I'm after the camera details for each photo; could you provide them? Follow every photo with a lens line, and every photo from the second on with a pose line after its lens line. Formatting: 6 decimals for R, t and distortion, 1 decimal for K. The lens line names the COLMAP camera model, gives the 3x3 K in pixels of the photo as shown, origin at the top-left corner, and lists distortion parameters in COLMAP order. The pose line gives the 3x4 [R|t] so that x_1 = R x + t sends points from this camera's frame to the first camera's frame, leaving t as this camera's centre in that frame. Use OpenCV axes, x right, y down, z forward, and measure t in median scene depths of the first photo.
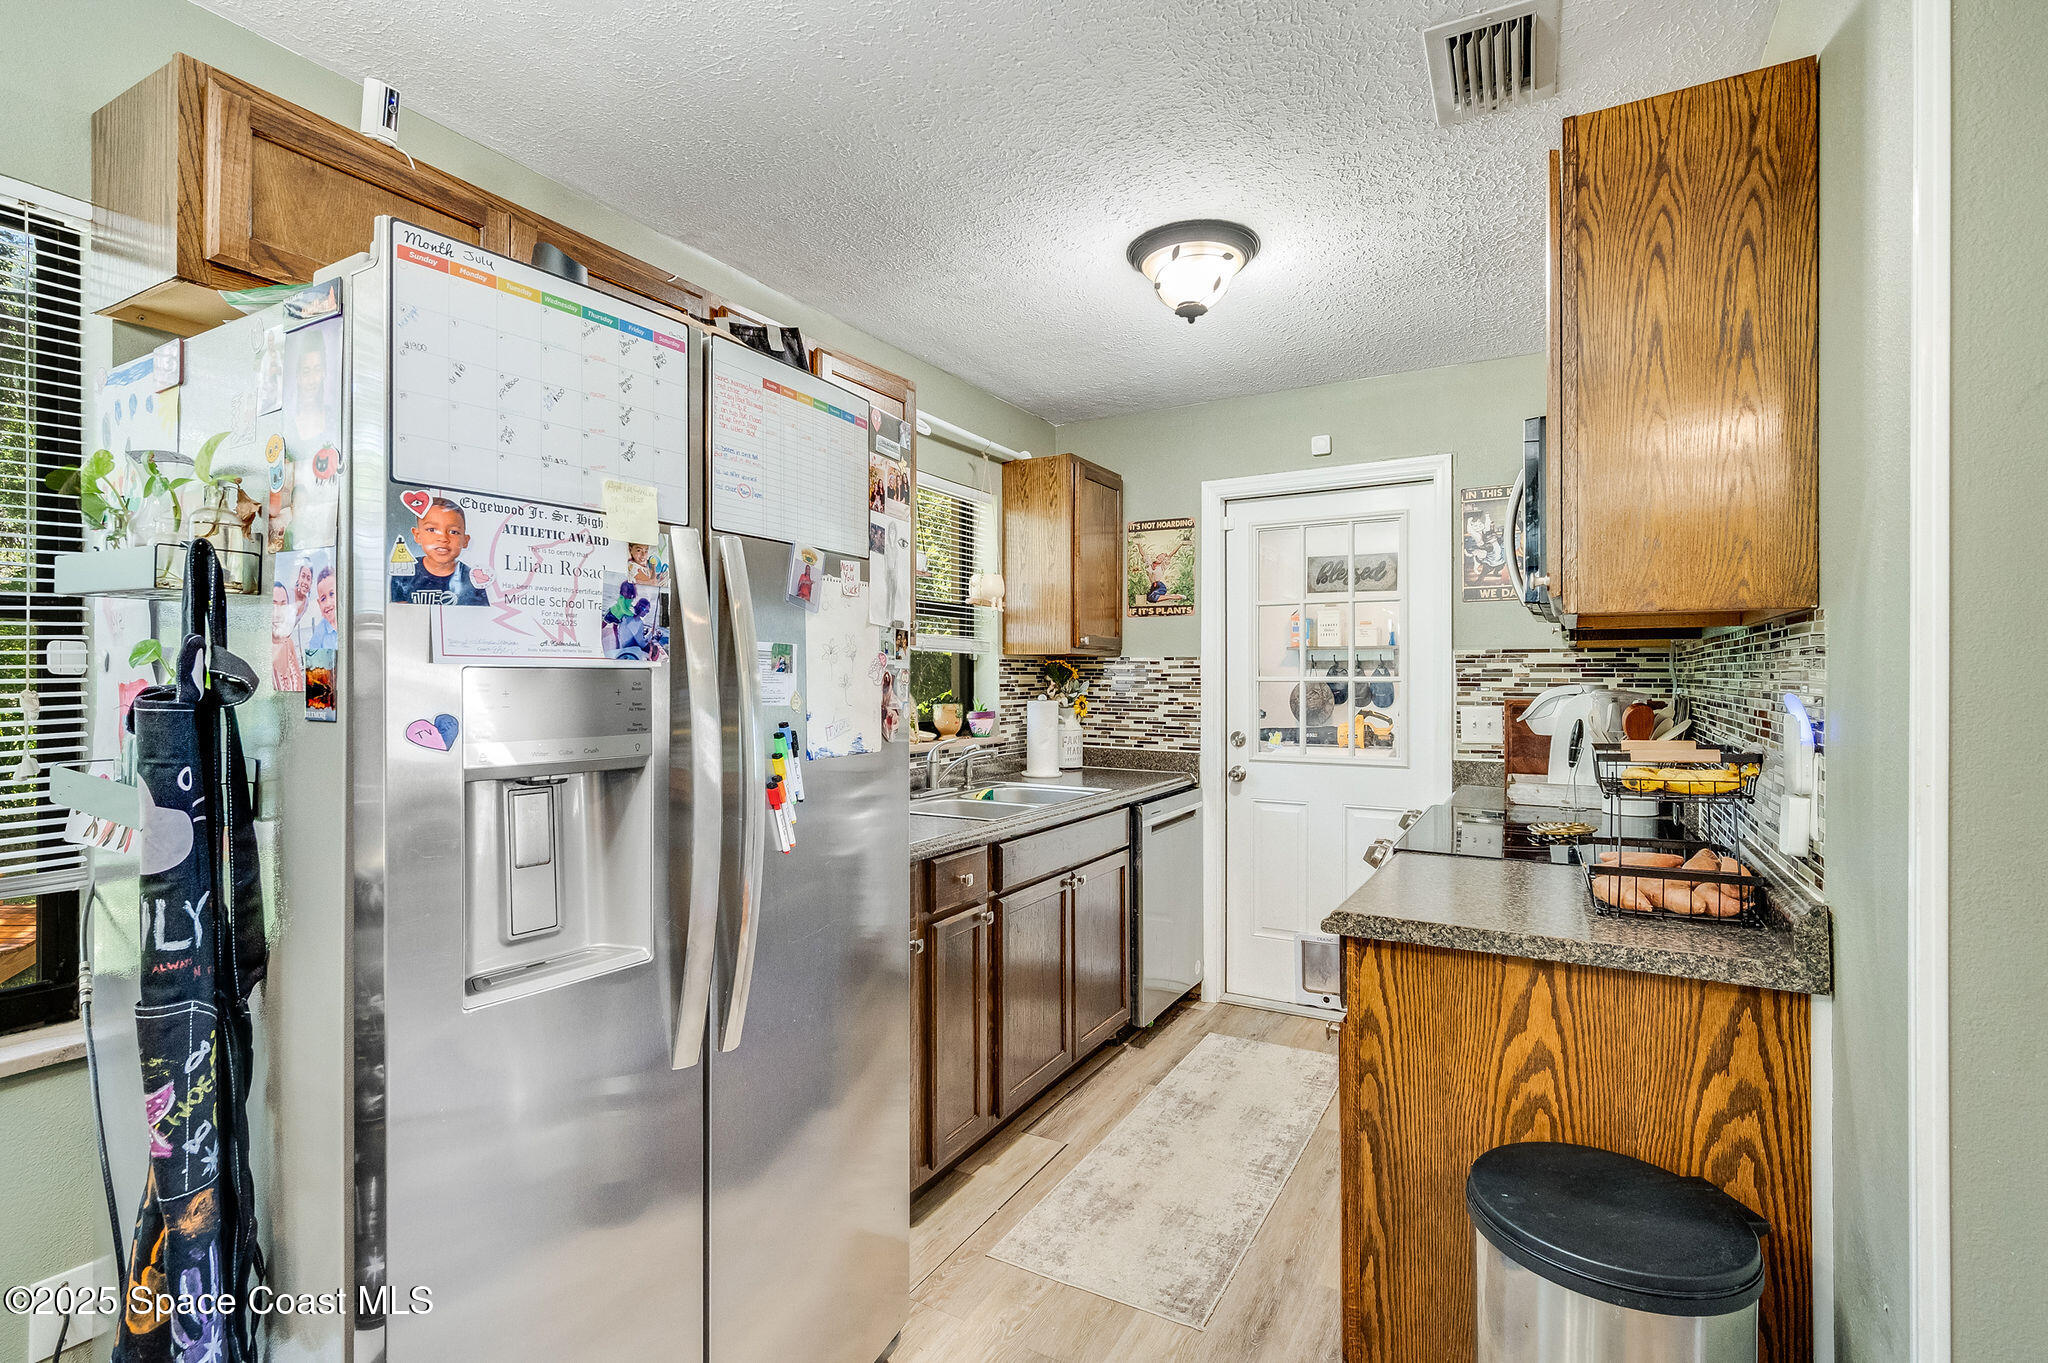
lens RADIAL K [[944.1, 0, 1026.1], [0, 944.1, 691.2], [0, 0, 1]] dist [-0.000167, -0.000092]
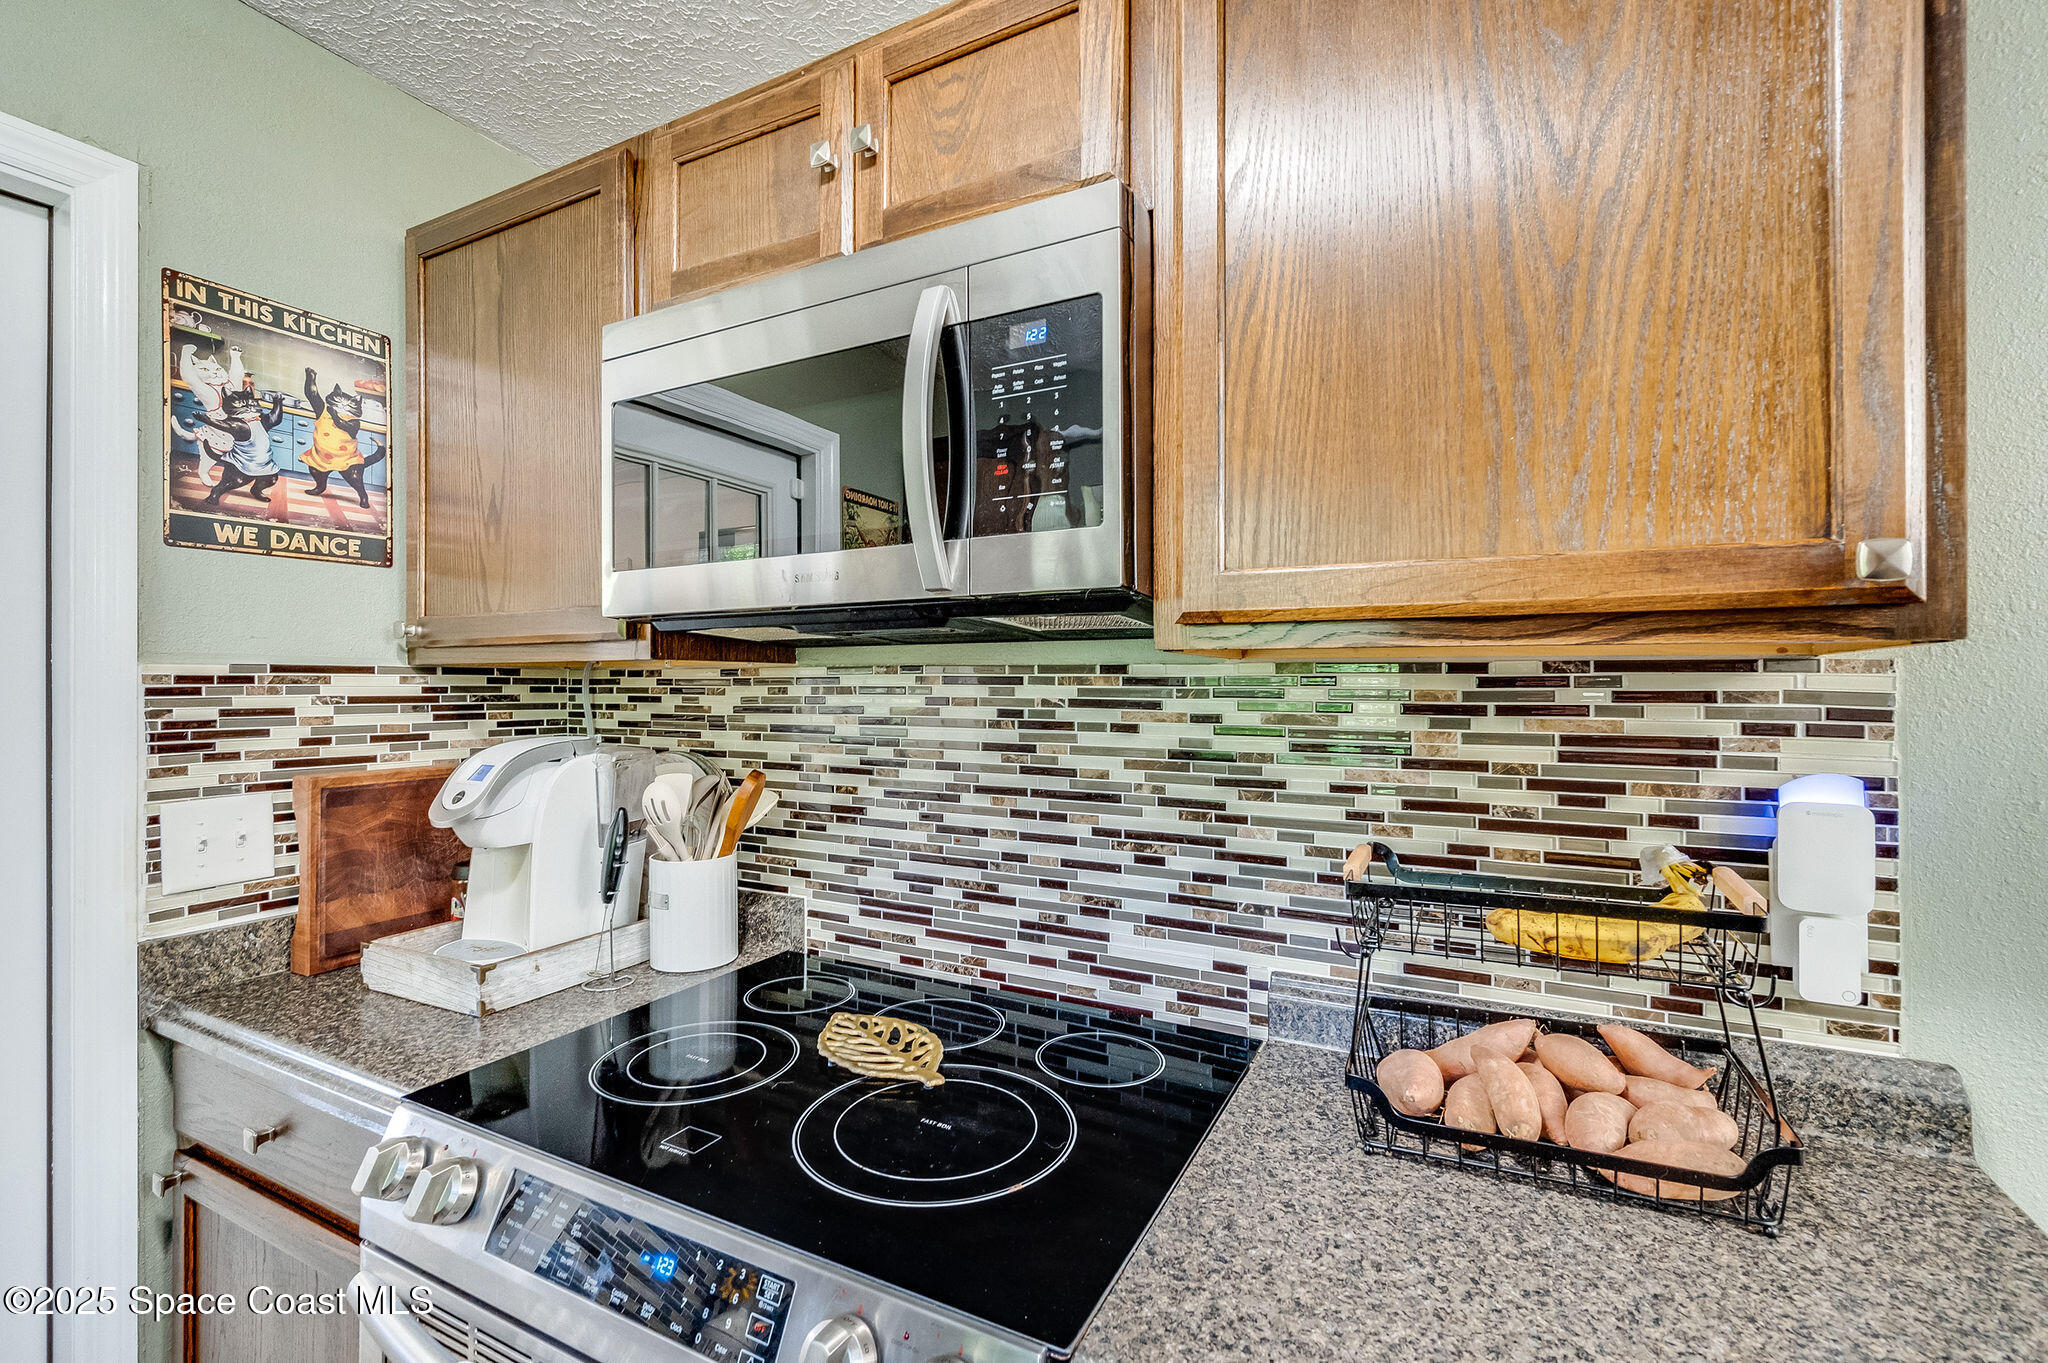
lens RADIAL K [[889.0, 0, 1021.9], [0, 889.0, 670.6], [0, 0, 1]] dist [-0.000013, -0.000053]
pose [[-0.036350, 0.015183, 0.999224, 0.148231], [0.014736, 0.999784, -0.014655, -0.063720], [-0.999230, 0.014192, -0.036566, 1.398803]]
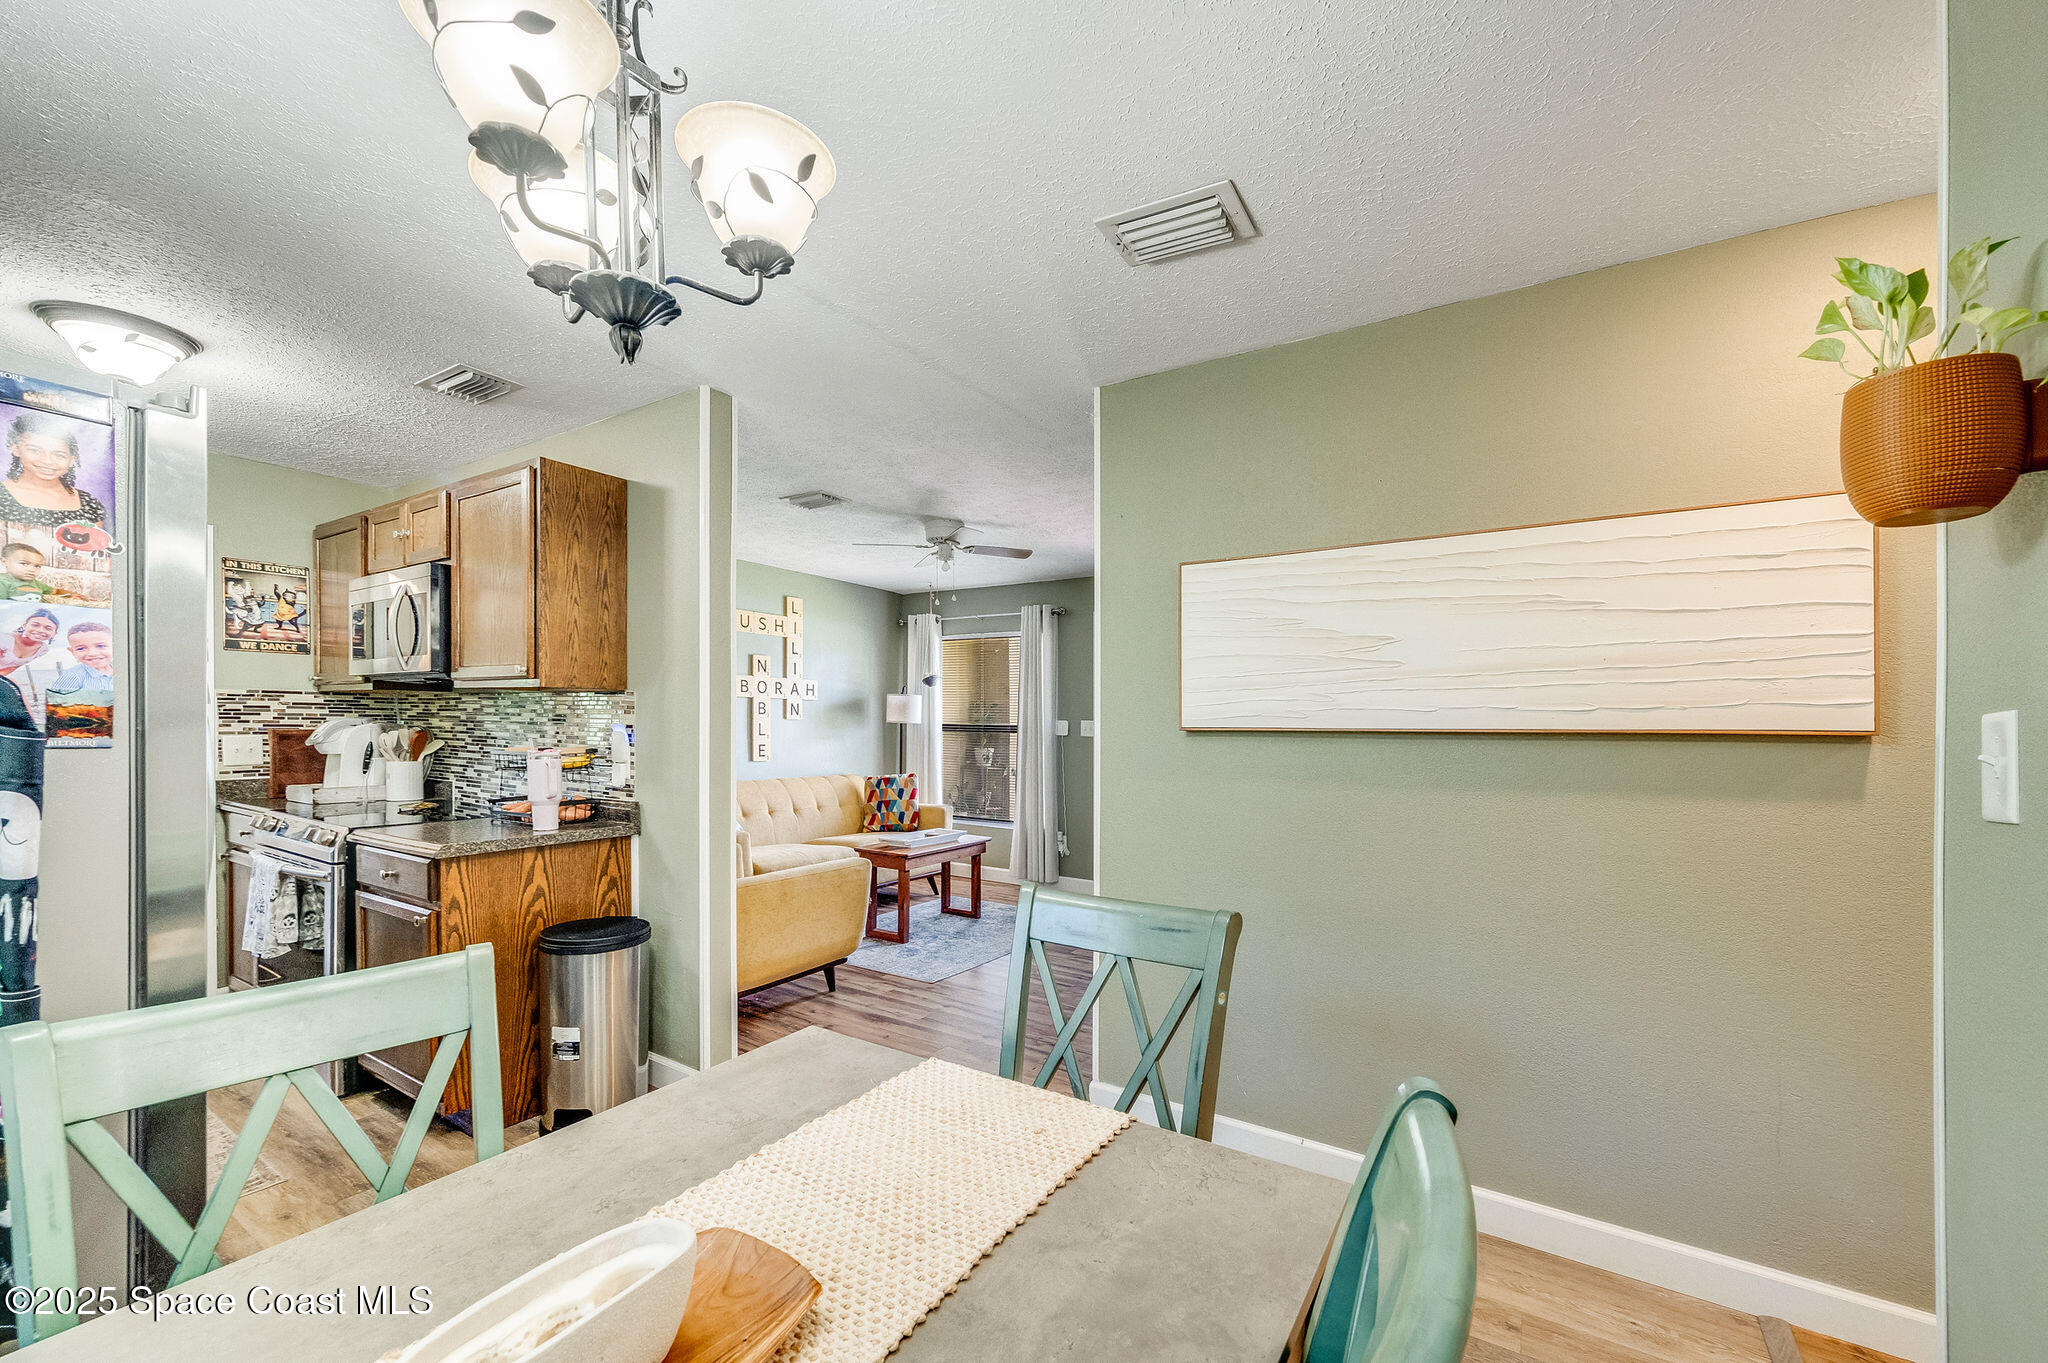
lens RADIAL K [[835.9, 0, 1014.4], [0, 835.9, 725.7], [0, 0, 1]] dist [-0.000715, -0.000130]
pose [[0.065084, -0.005855, 0.997863, -1.181194], [0.002243, 0.999981, 0.005721, -0.001309], [-0.997877, 0.001866, 0.065096, -0.189435]]
